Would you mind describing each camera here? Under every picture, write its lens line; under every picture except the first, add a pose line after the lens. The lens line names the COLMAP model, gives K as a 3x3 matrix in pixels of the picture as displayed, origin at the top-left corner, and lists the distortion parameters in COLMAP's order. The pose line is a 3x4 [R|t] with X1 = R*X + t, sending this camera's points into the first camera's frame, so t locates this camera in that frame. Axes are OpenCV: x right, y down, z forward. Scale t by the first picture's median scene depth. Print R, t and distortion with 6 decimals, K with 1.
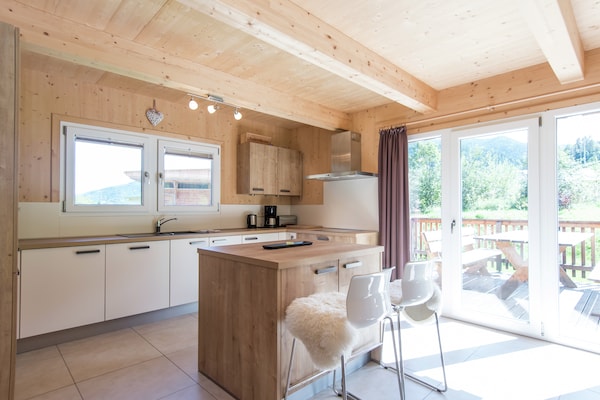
lens RADIAL K [[321.4, 0, 310.4], [0, 321.4, 205.3], [0, 0, 1]] dist [-0.013358, -0.002899]
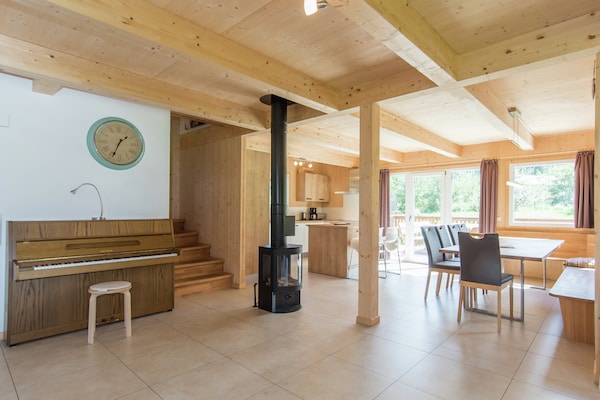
lens RADIAL K [[321.4, 0, 308.7], [0, 321.4, 207.2], [0, 0, 1]] dist [-0.013358, -0.002899]
pose [[0.999185, 0.009997, 0.039100, -0.280121], [-0.010196, 0.999936, 0.004886, -0.012240], [-0.039049, -0.005281, 0.999223, -0.991790]]
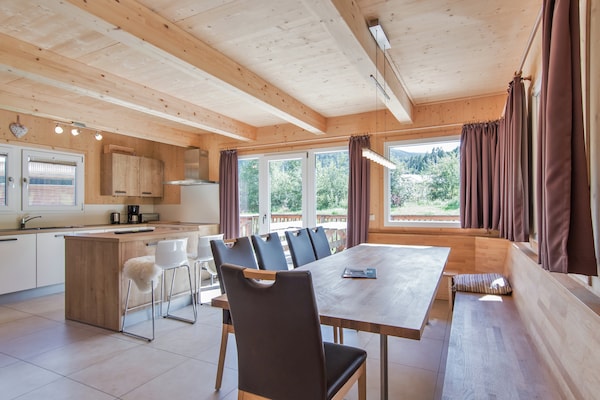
lens RADIAL K [[321.4, 0, 315.9], [0, 321.4, 205.4], [0, 0, 1]] dist [-0.013358, -0.002899]
pose [[0.941019, -0.001738, 0.338350, 0.147003], [-0.000087, 0.999986, 0.005379, -0.005663], [-0.338354, -0.005091, 0.941005, -0.463964]]
